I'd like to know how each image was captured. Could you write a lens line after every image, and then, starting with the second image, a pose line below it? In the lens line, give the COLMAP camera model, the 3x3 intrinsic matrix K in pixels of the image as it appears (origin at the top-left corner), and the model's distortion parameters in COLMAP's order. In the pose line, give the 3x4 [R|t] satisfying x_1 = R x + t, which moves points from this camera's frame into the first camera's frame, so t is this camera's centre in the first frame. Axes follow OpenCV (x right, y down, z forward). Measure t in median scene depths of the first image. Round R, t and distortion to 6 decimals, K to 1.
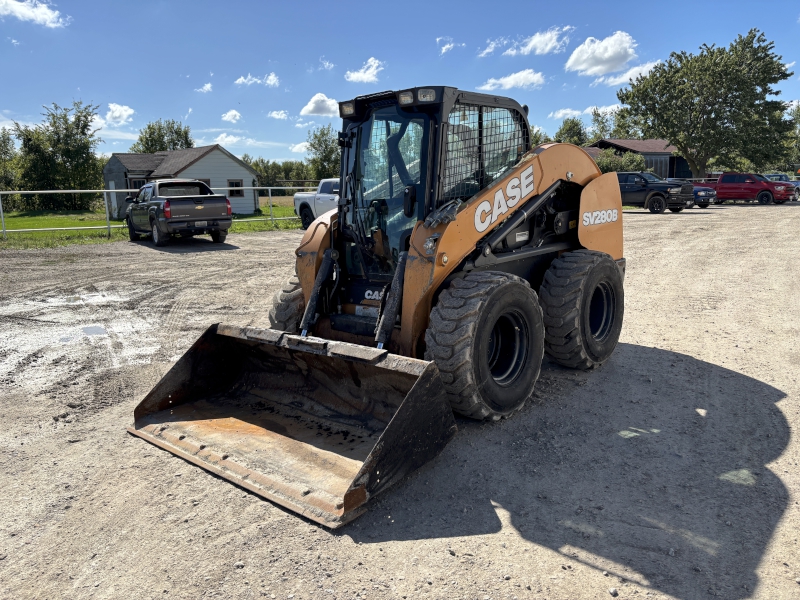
lens RADIAL K [[608.5, 0, 401.6], [0, 608.5, 313.5], [0, 0, 1]] dist [0.019456, -0.005305]
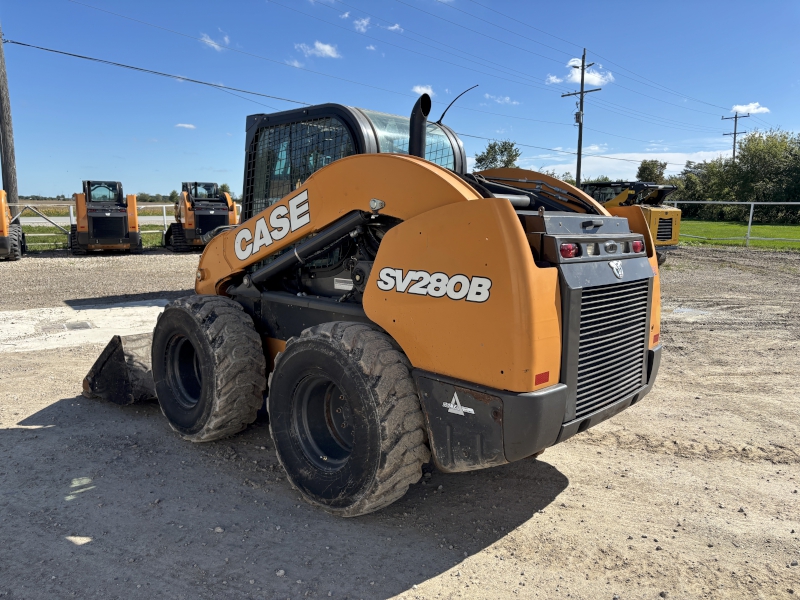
lens RADIAL K [[611.4, 0, 409.5], [0, 611.4, 299.4], [0, 0, 1]] dist [0.048709, -0.063363]
pose [[-0.021952, 0.181789, -0.983092, 1.058259], [-0.209610, 0.960637, 0.182318, -0.296606], [0.977539, 0.210069, 0.017017, 1.214029]]
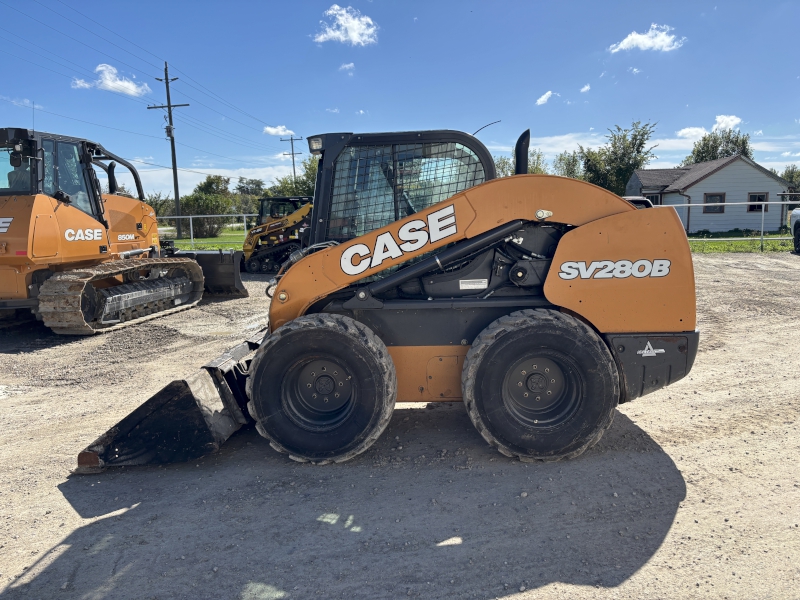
lens RADIAL K [[611.4, 0, 409.5], [0, 611.4, 299.4], [0, 0, 1]] dist [0.048709, -0.063363]
pose [[0.624146, 0.120131, -0.772017, 0.930821], [-0.151096, 0.988014, 0.031585, -0.134936], [0.766558, 0.096935, 0.634817, 0.426646]]
